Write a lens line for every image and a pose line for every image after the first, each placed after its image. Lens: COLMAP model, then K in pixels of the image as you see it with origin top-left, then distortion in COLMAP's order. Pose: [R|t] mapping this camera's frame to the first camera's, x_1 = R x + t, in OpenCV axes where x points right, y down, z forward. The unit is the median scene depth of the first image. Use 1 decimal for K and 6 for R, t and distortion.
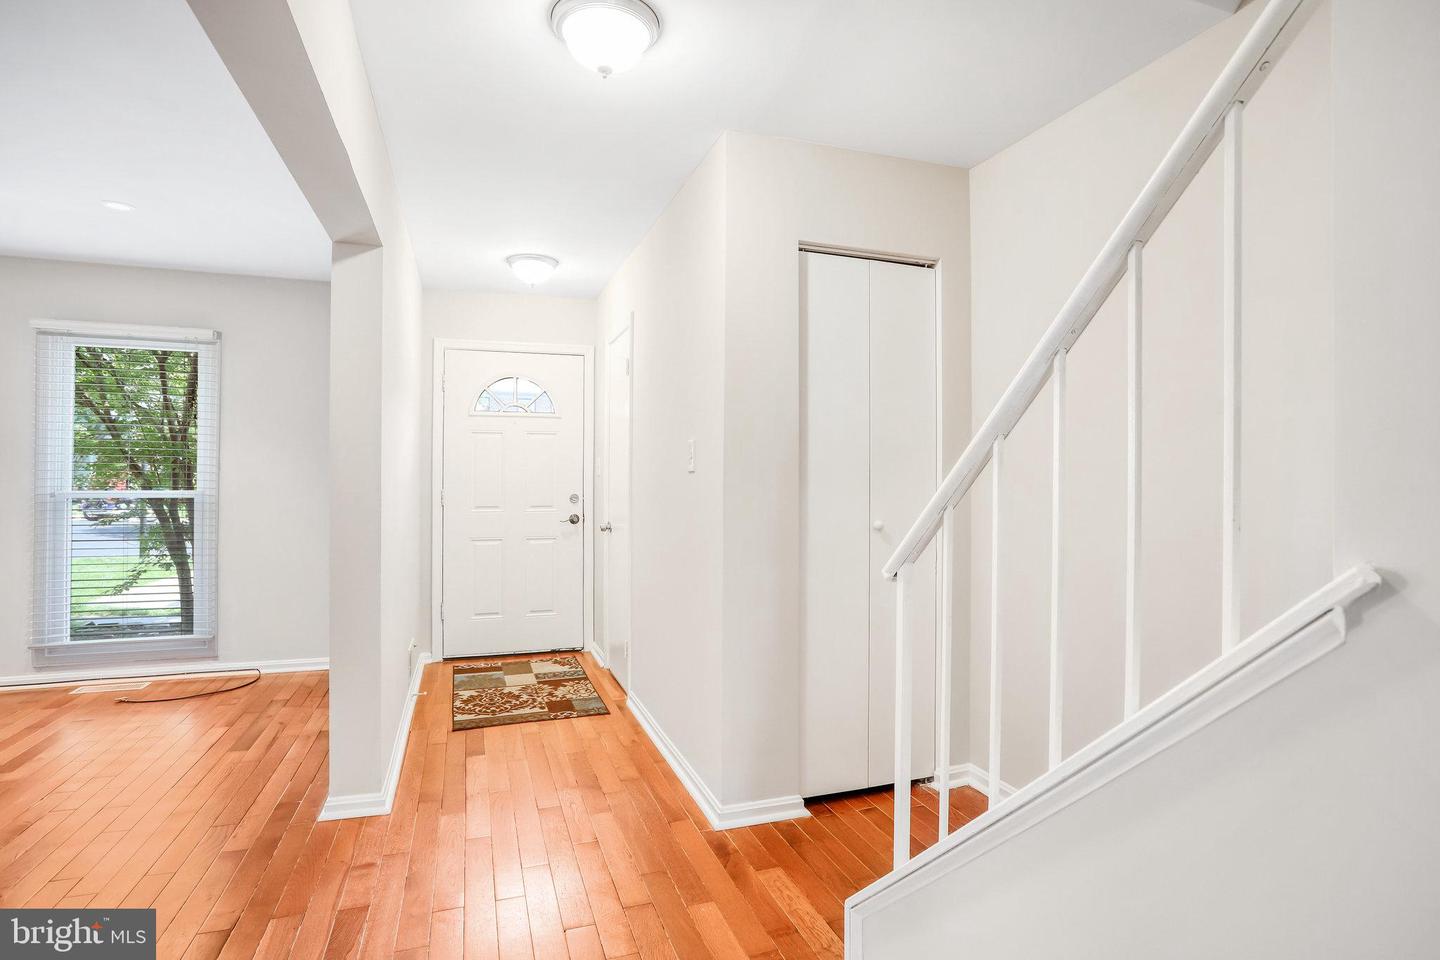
lens RADIAL K [[731.0, 0, 719.7], [0, 731.0, 470.9], [0, 0, 1]] dist [-0.056612, 0.022769]
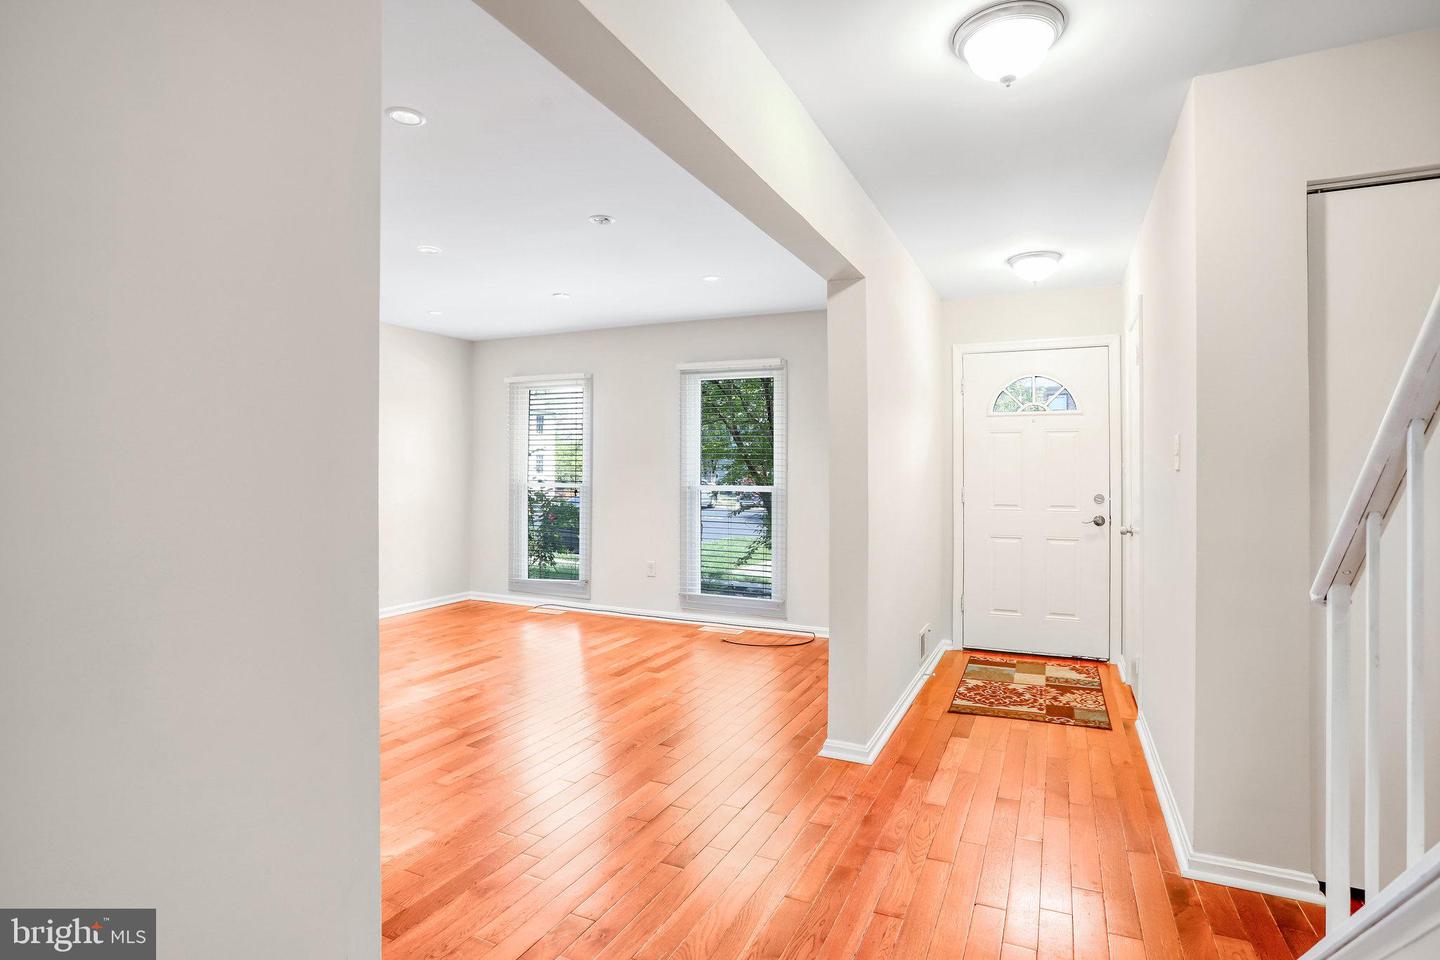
lens RADIAL K [[731.0, 0, 719.7], [0, 731.0, 471.3], [0, 0, 1]] dist [-0.056612, 0.022769]
pose [[0.722038, -0.000587, -0.691853, 0.113837], [0.001677, 0.999998, 0.000901, 0.000541], [0.691851, -0.001811, 0.722038, -0.010630]]
